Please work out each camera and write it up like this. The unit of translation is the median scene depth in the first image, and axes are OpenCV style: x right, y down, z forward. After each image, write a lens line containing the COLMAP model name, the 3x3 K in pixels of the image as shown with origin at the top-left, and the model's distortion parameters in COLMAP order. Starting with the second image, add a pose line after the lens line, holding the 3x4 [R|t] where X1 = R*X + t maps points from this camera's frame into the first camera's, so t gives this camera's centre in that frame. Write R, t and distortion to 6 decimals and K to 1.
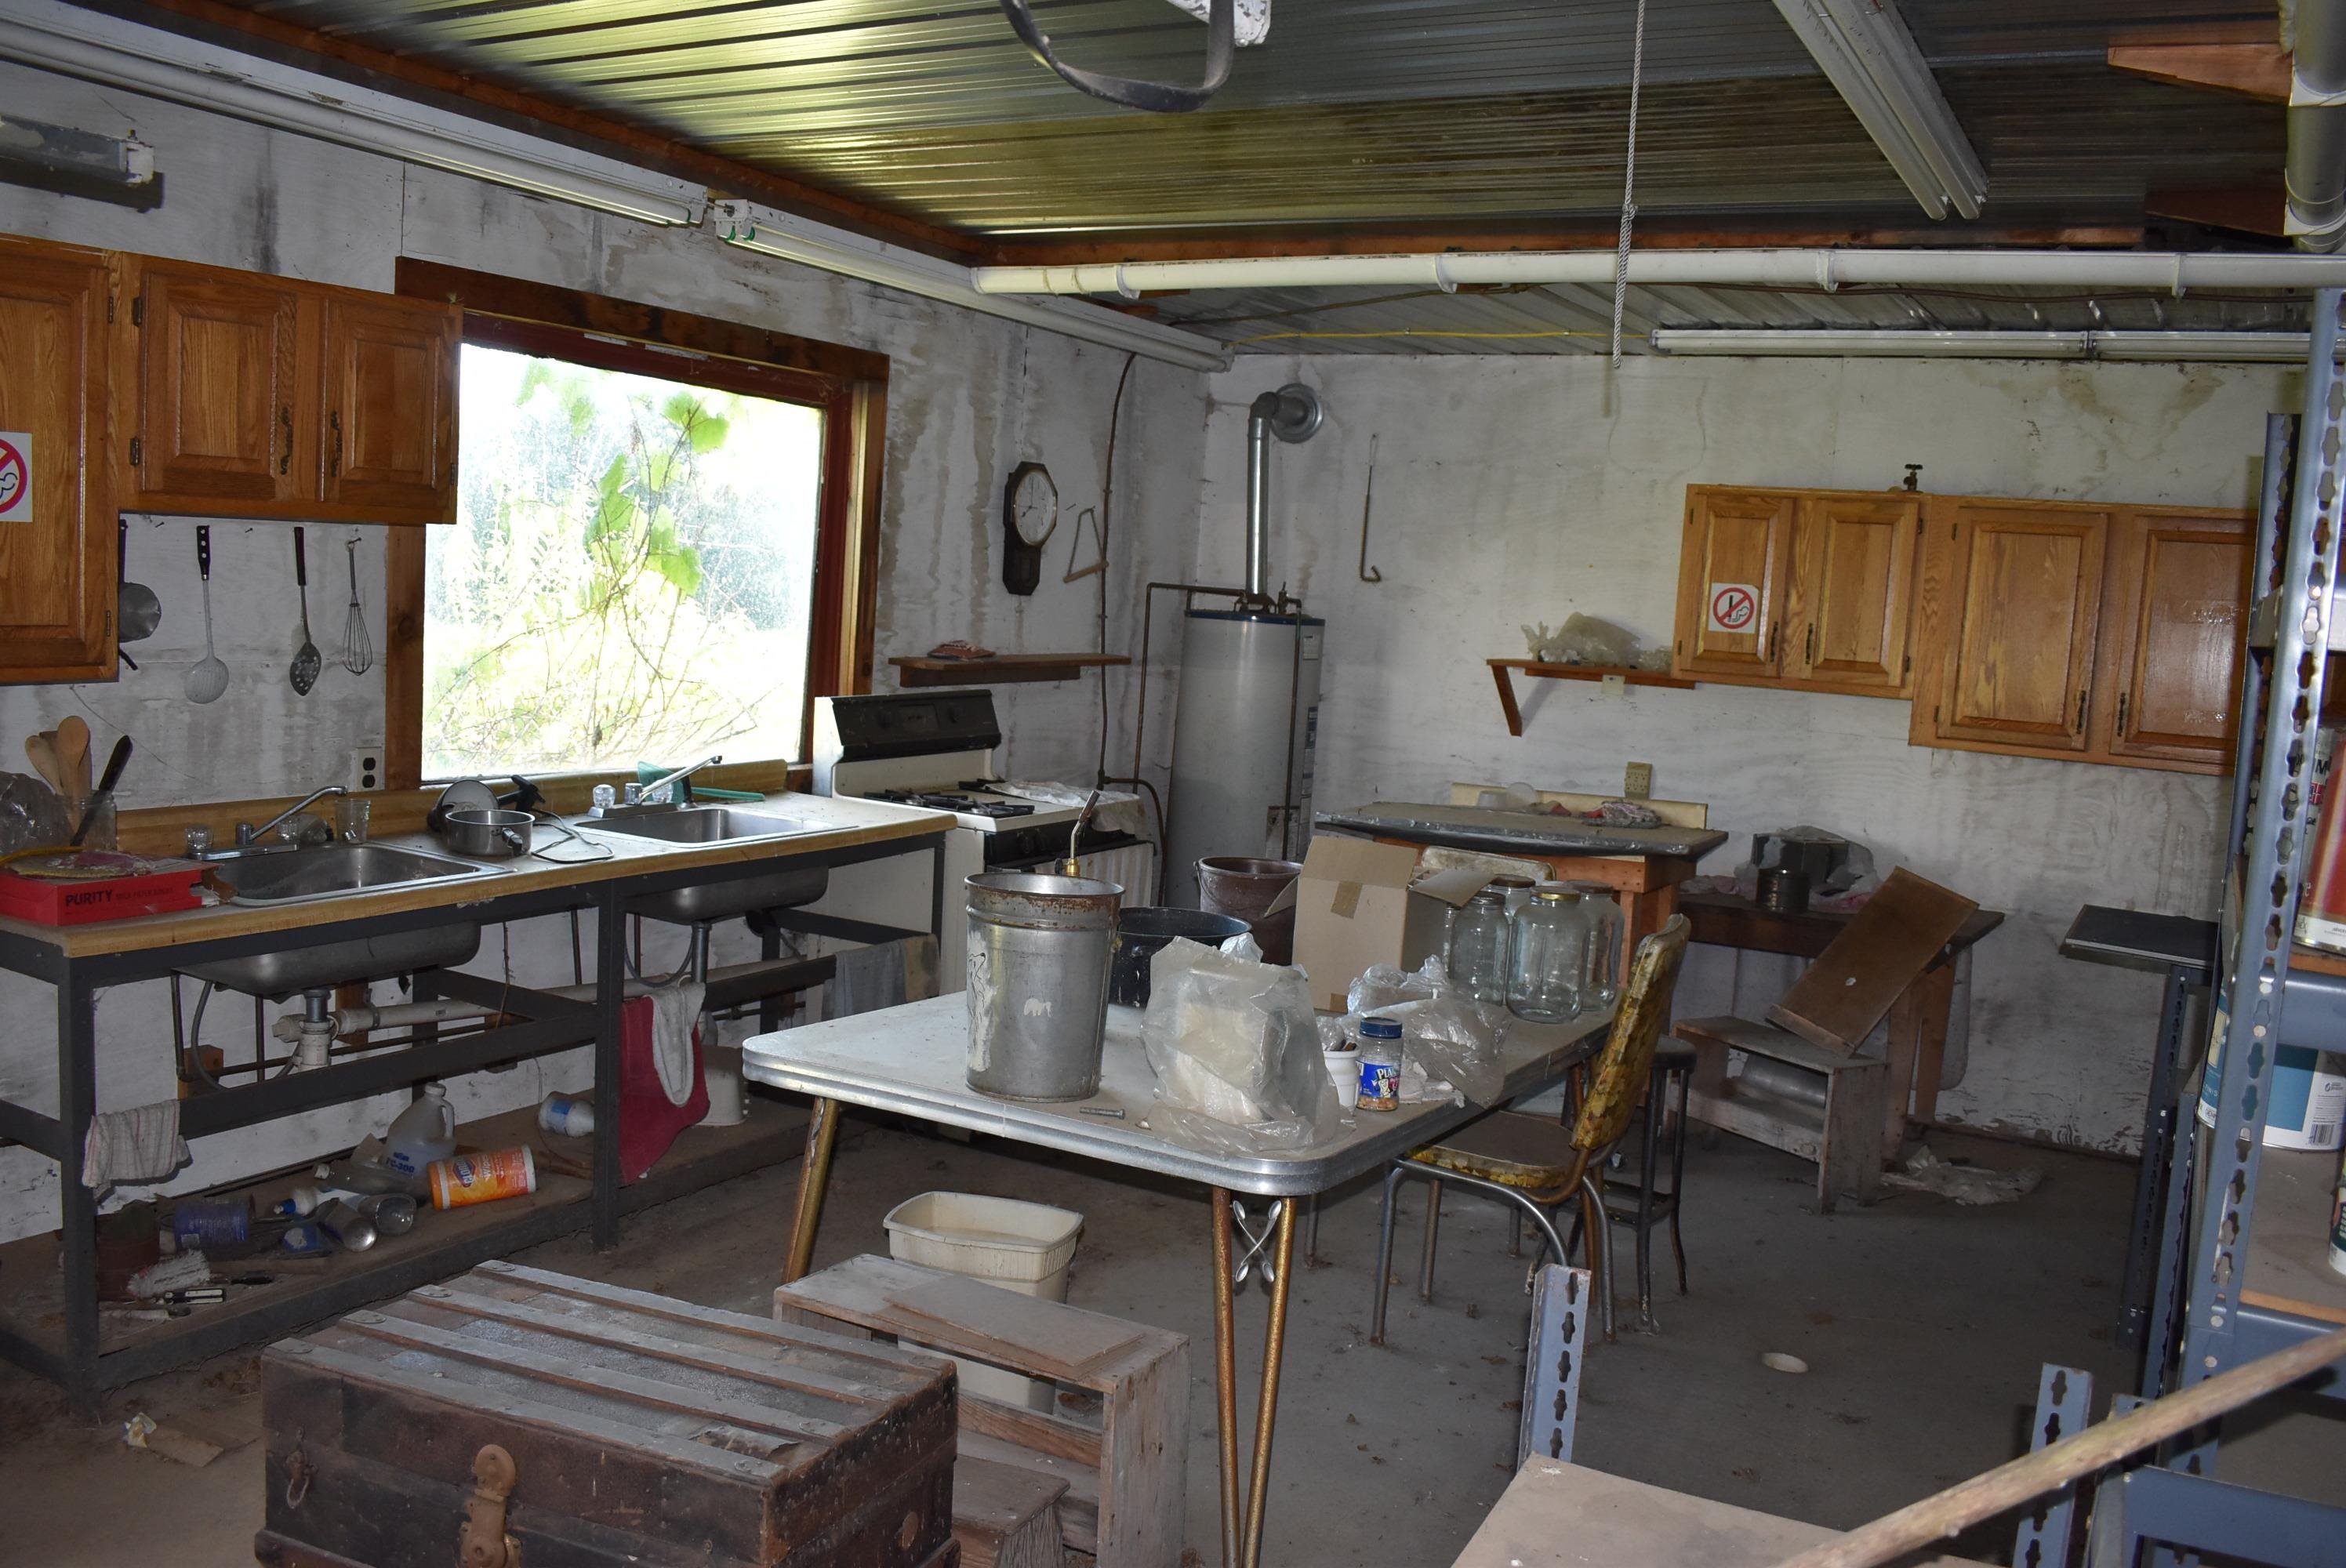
lens RADIAL K [[1859.1, 0, 1175.6], [0, 1859.1, 795.3], [0, 0, 1]] dist [-0.086482, 0.003101]
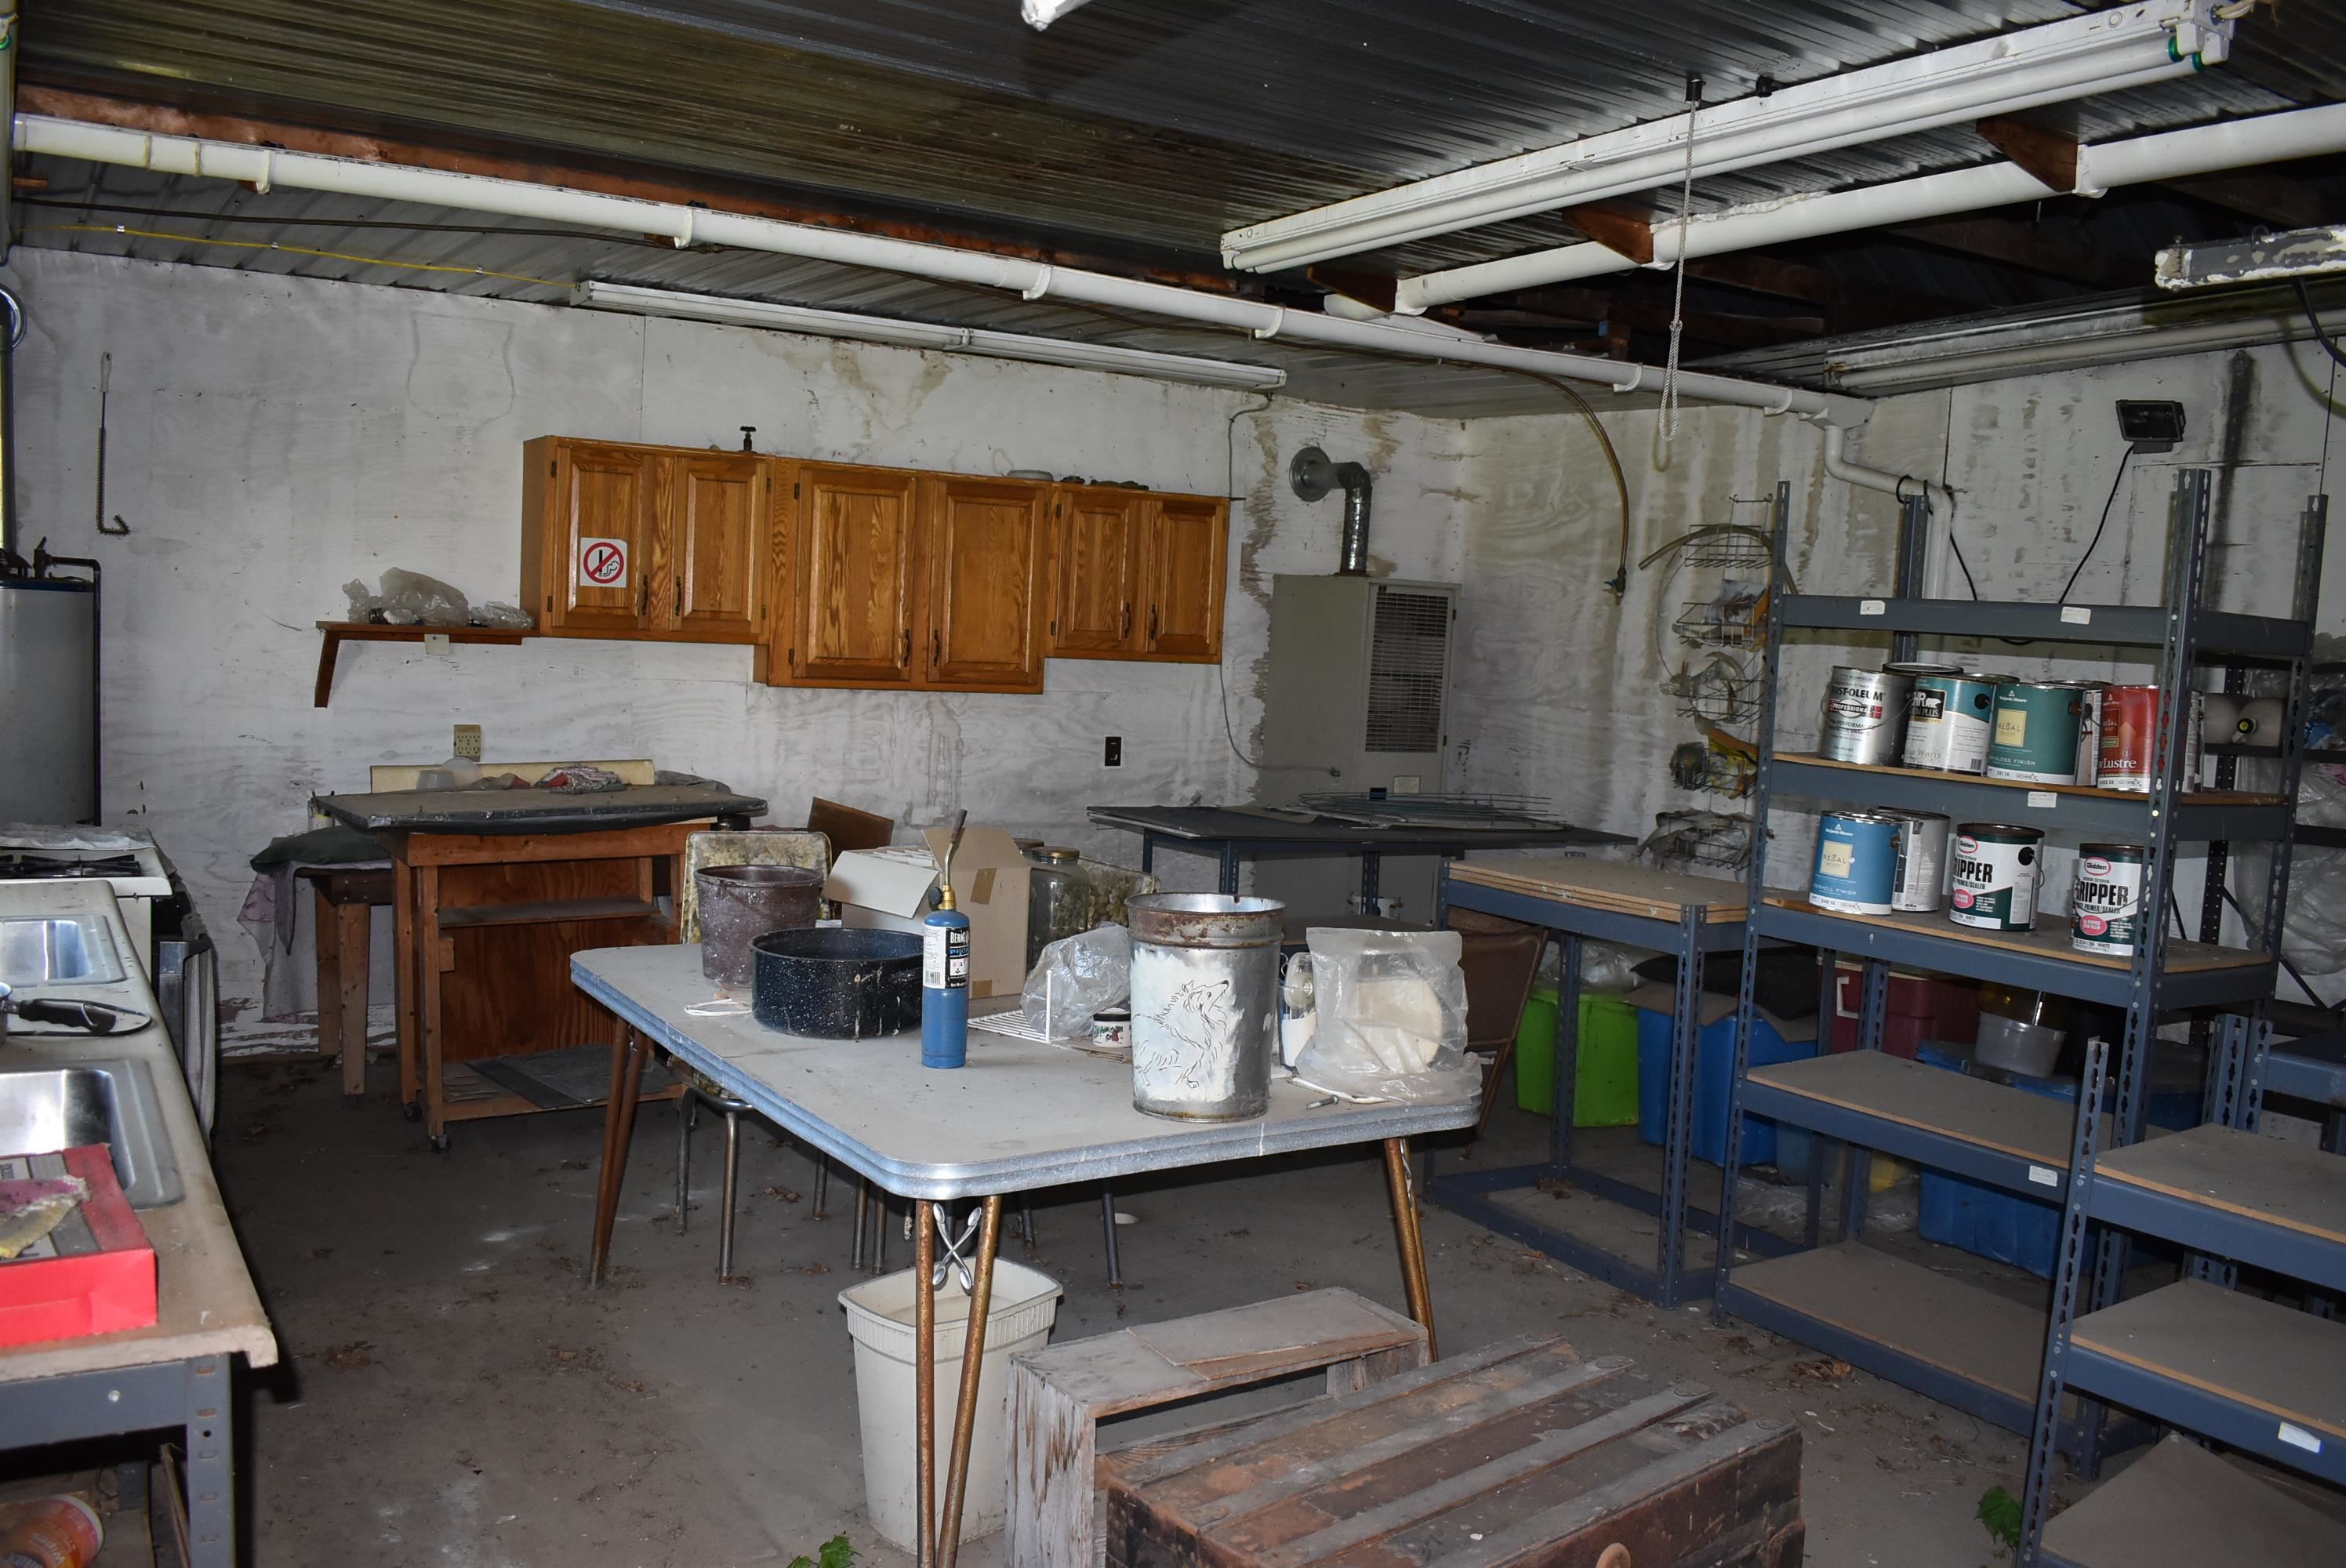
lens RADIAL K [[1859.1, 0, 1176.2], [0, 1859.1, 779.4], [0, 0, 1]] dist [-0.086482, 0.003101]
pose [[0.497870, -0.112797, 0.859885, -0.421611], [0.076179, 0.993361, 0.086198, -0.047674], [-0.863900, 0.022590, 0.503157, 0.232802]]
